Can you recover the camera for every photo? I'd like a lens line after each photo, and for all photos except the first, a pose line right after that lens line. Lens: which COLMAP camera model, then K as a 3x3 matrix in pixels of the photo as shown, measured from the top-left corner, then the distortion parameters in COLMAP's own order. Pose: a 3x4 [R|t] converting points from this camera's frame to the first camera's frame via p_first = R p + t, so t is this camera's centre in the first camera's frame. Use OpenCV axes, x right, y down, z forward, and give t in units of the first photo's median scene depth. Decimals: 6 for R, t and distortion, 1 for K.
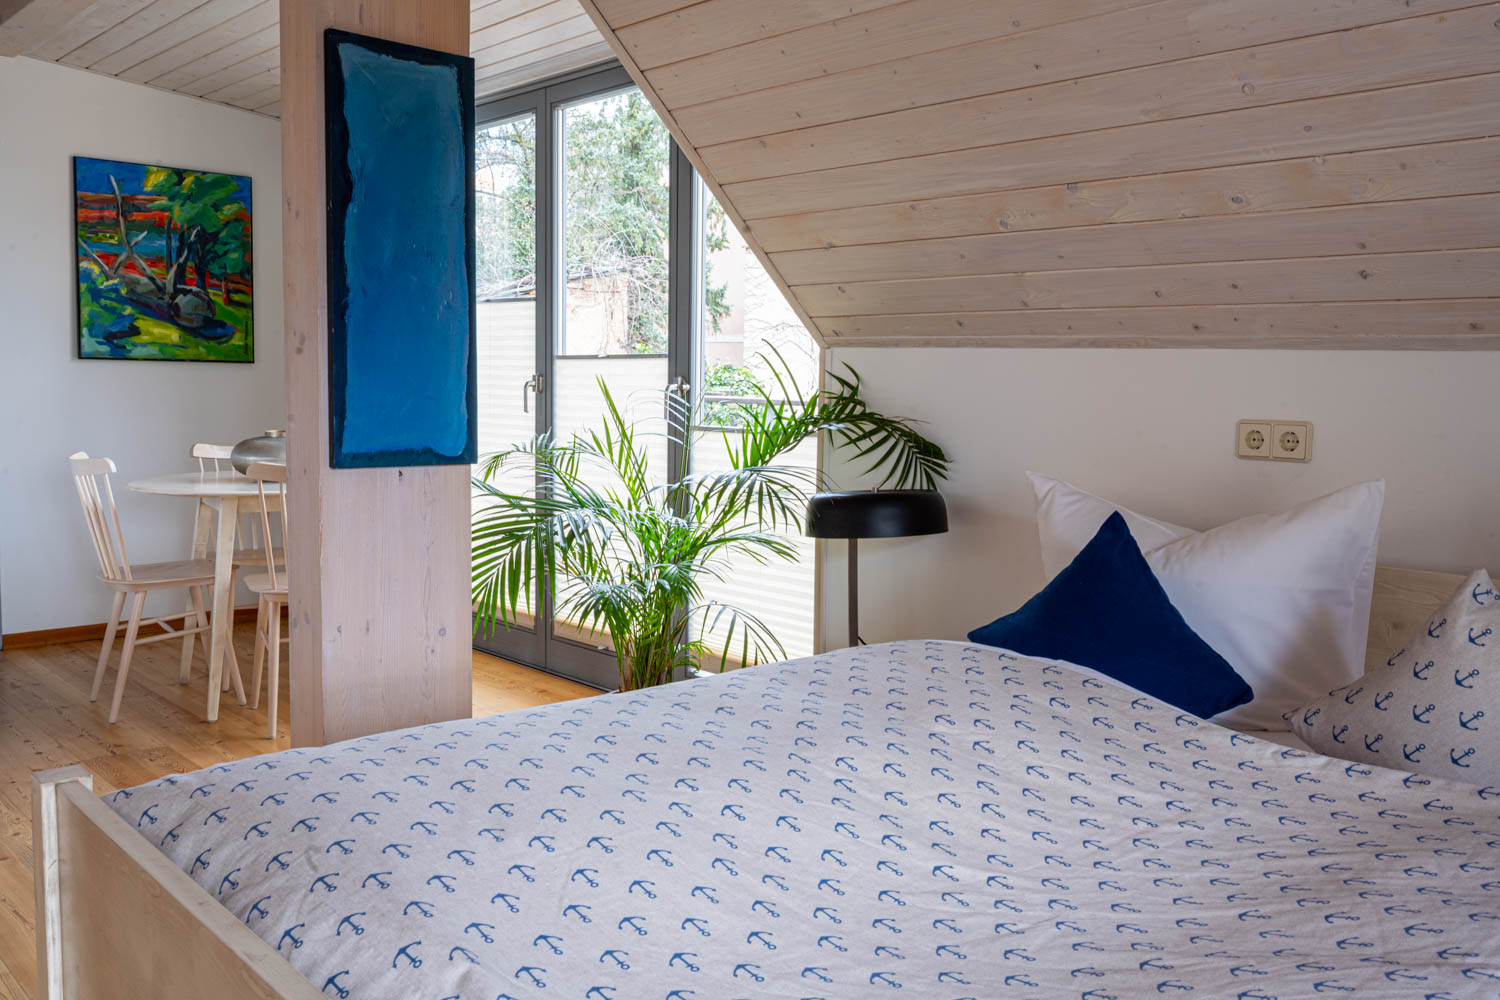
lens RADIAL K [[1289.6, 0, 750.0], [0, 1289.6, 500.0], [0, 0, 1]] dist [-0.003419, 0.008740]
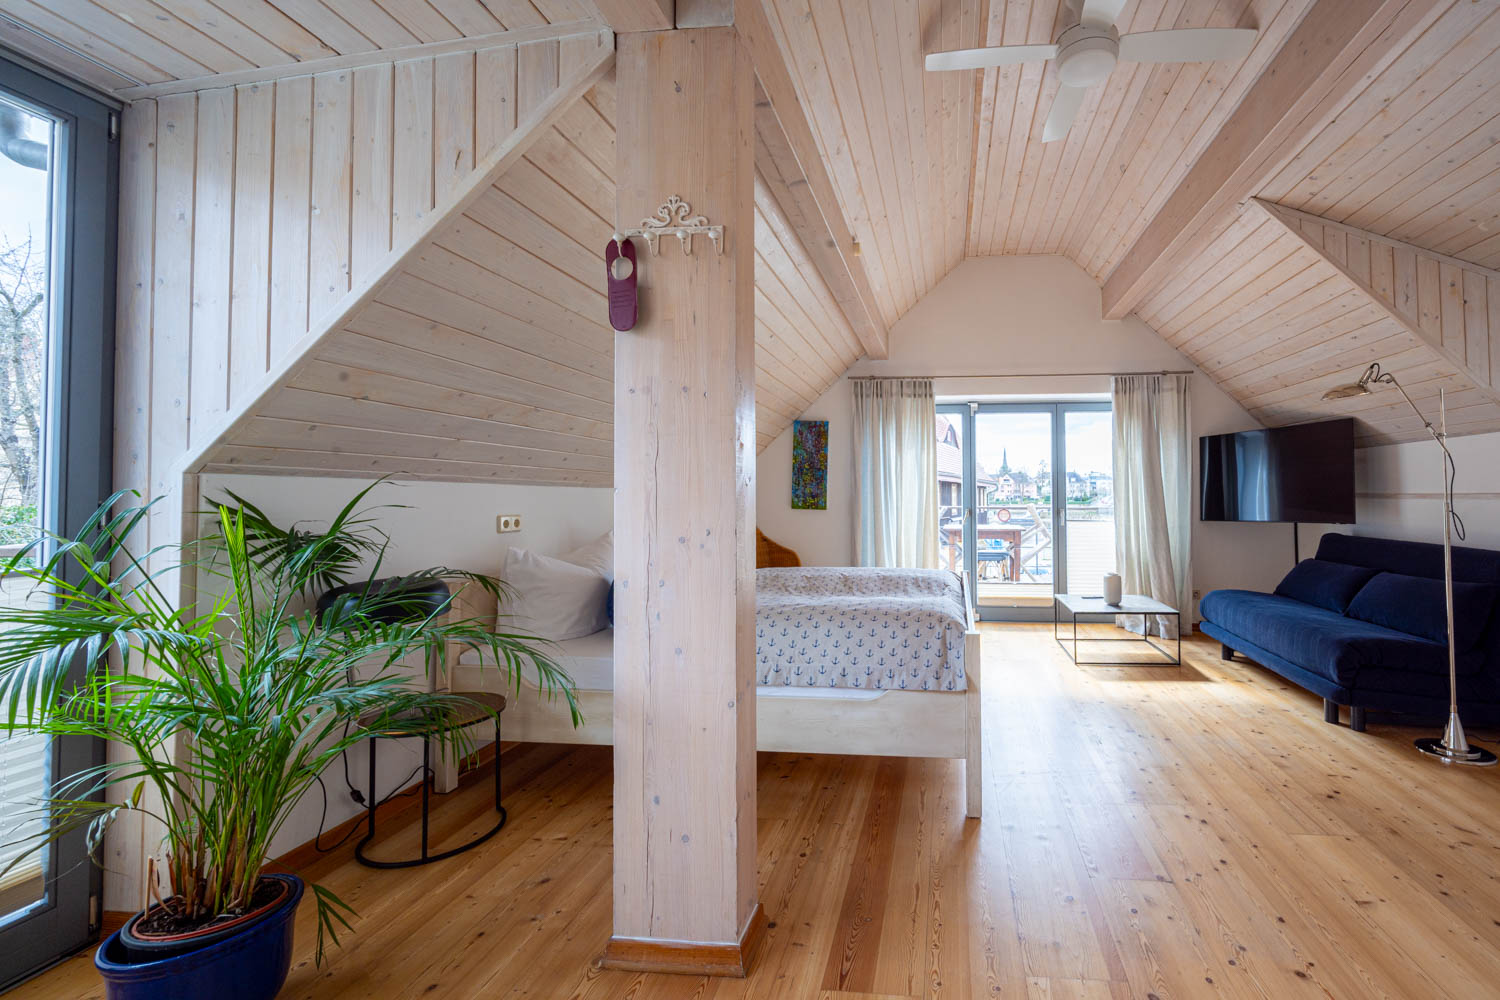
lens RADIAL K [[630.7, 0, 883.7], [0, 630.7, 480.1], [0, 0, 1]] dist [-0.002221, -0.000292]
pose [[-0.670110, 0.005470, 0.742242, -0.886193], [0.064642, 0.996604, 0.051016, -0.138207], [-0.739442, 0.082166, -0.668187, 1.249735]]
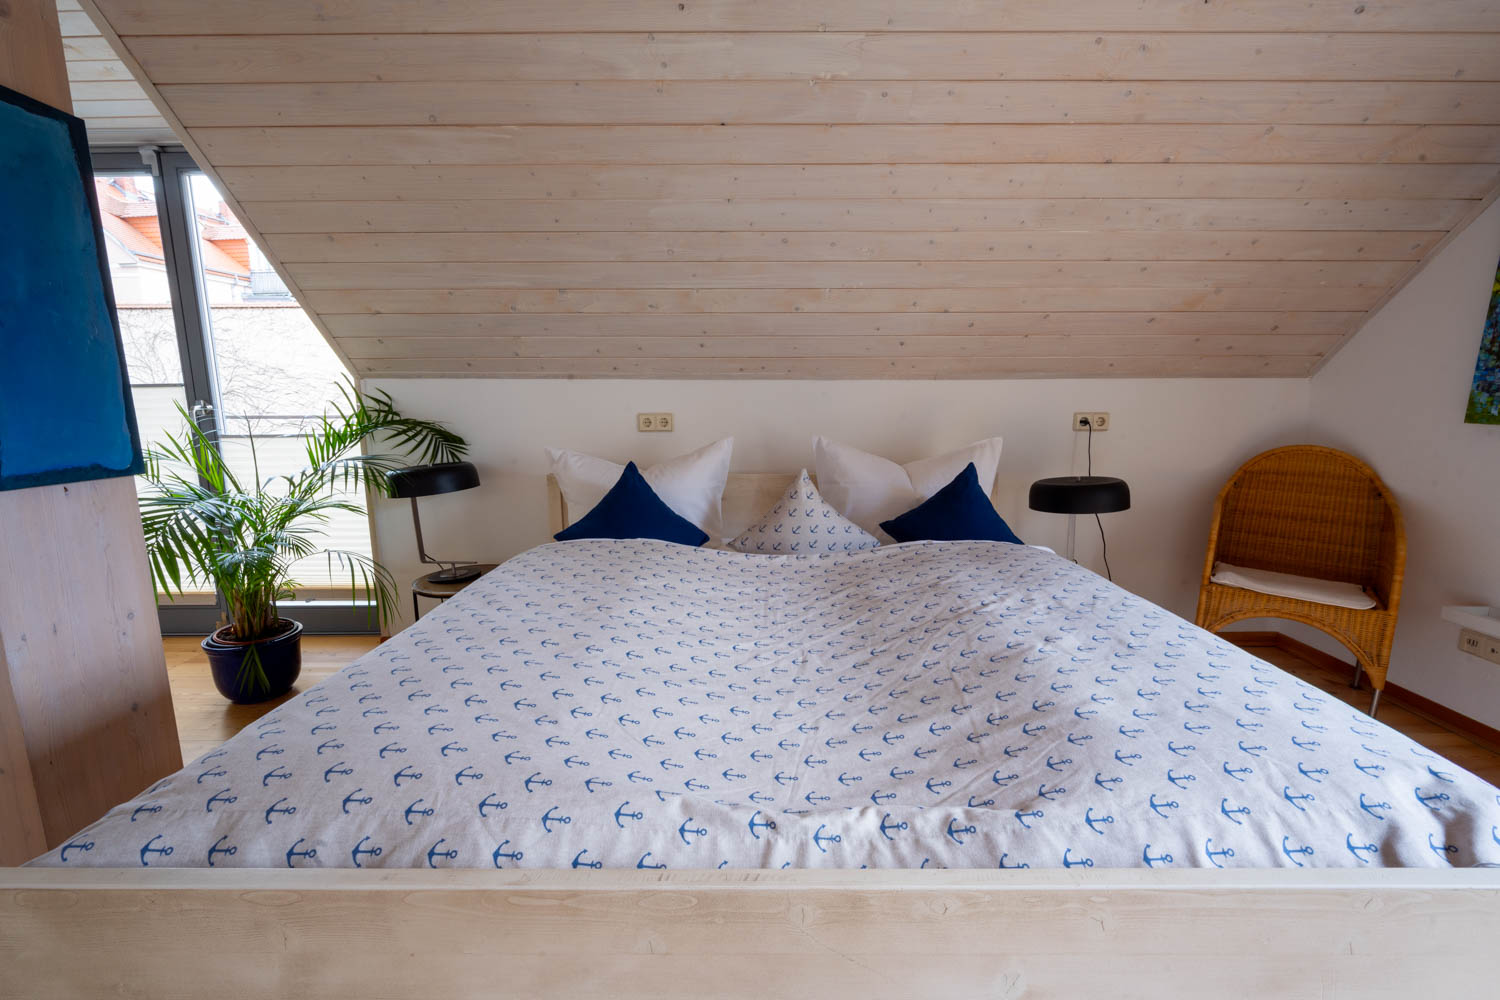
lens RADIAL K [[615.5, 0, 750.0], [0, 615.5, 500.0], [0, 0, 1]] dist [-0.002147, 0.000147]
pose [[0.671840, -0.140739, 0.727202, -0.251592], [0.086670, 0.989975, 0.111523, -0.018640], [-0.735608, -0.011899, 0.677303, 0.188073]]
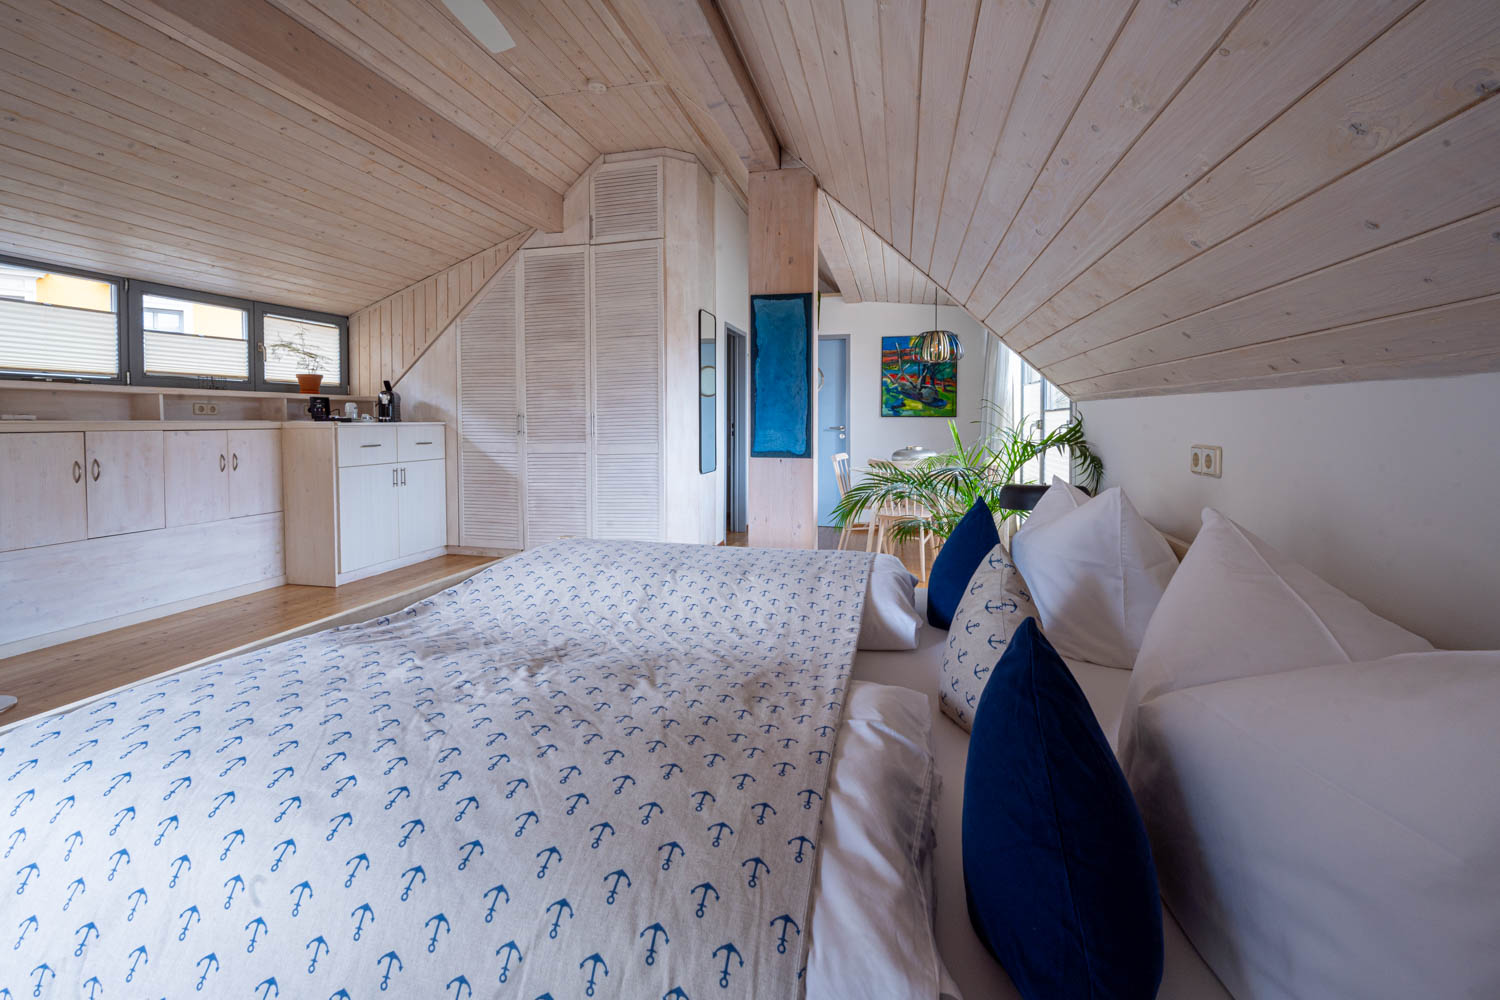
lens RADIAL K [[615.2, 0, 756.0], [0, 615.2, 433.0], [0, 0, 1]] dist [-0.000400, 0.000062]
pose [[0.576639, 0.001726, -0.816997, 0.660802], [-0.068347, 0.996594, -0.046134, -0.013449], [0.814135, 0.082442, 0.574793, 0.251977]]
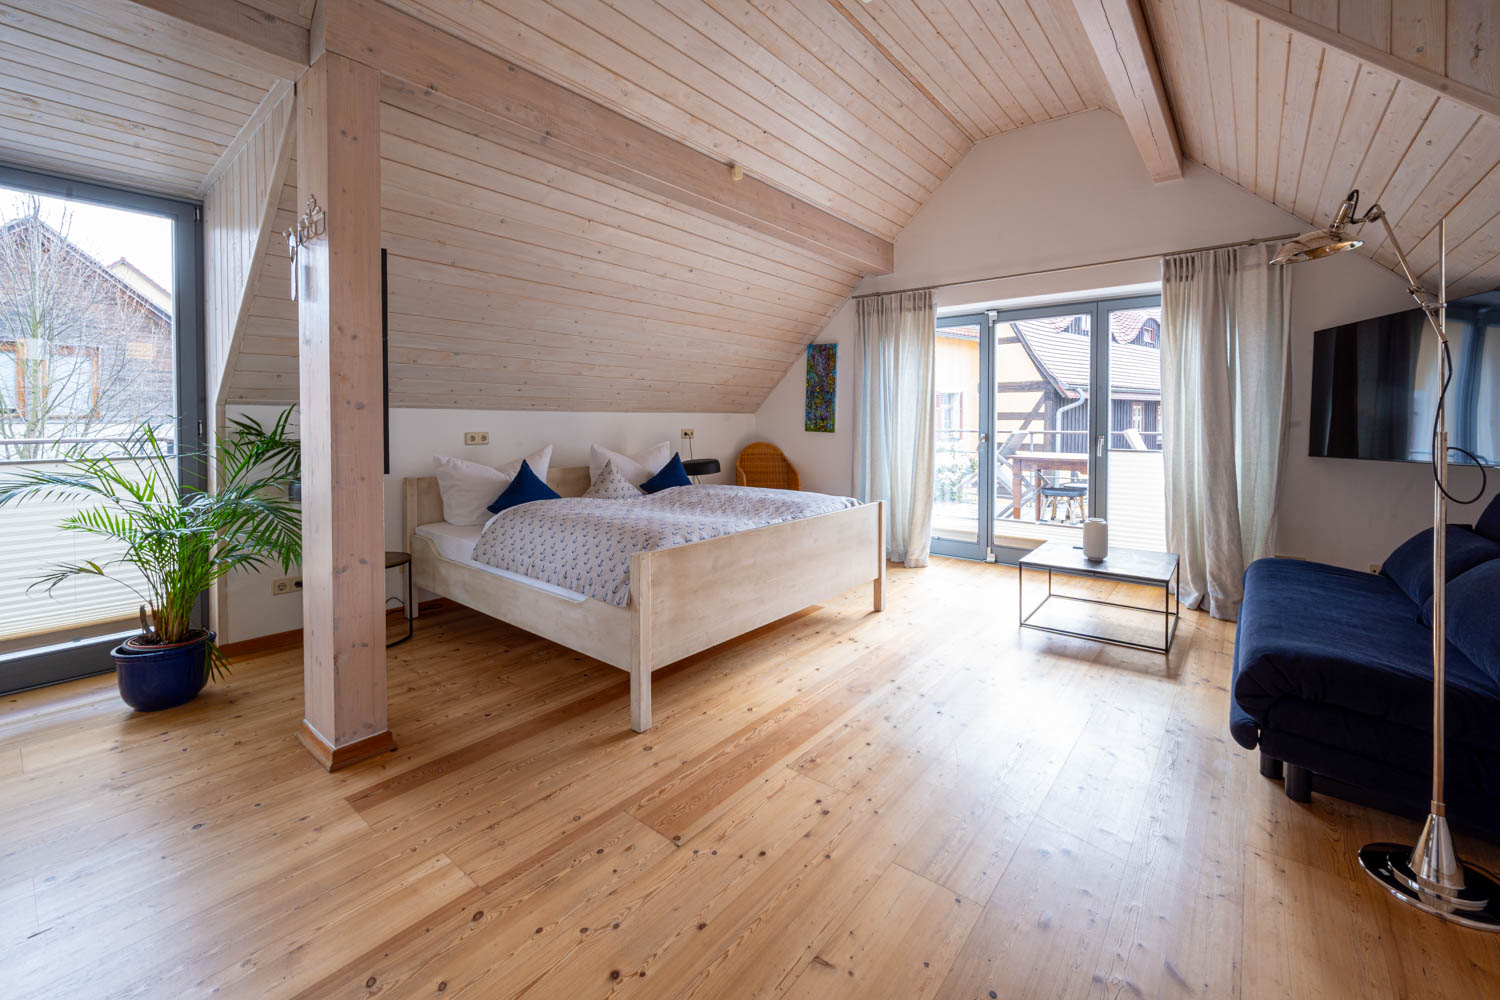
lens RADIAL K [[615.2, 0, 756.0], [0, 615.2, 433.0], [0, 0, 1]] dist [-0.000400, 0.000062]
pose [[-0.149397, -0.036785, 0.988093, -1.191332], [0.093625, 0.994292, 0.051171, -0.071832], [-0.984335, 0.100155, -0.145100, 0.540506]]
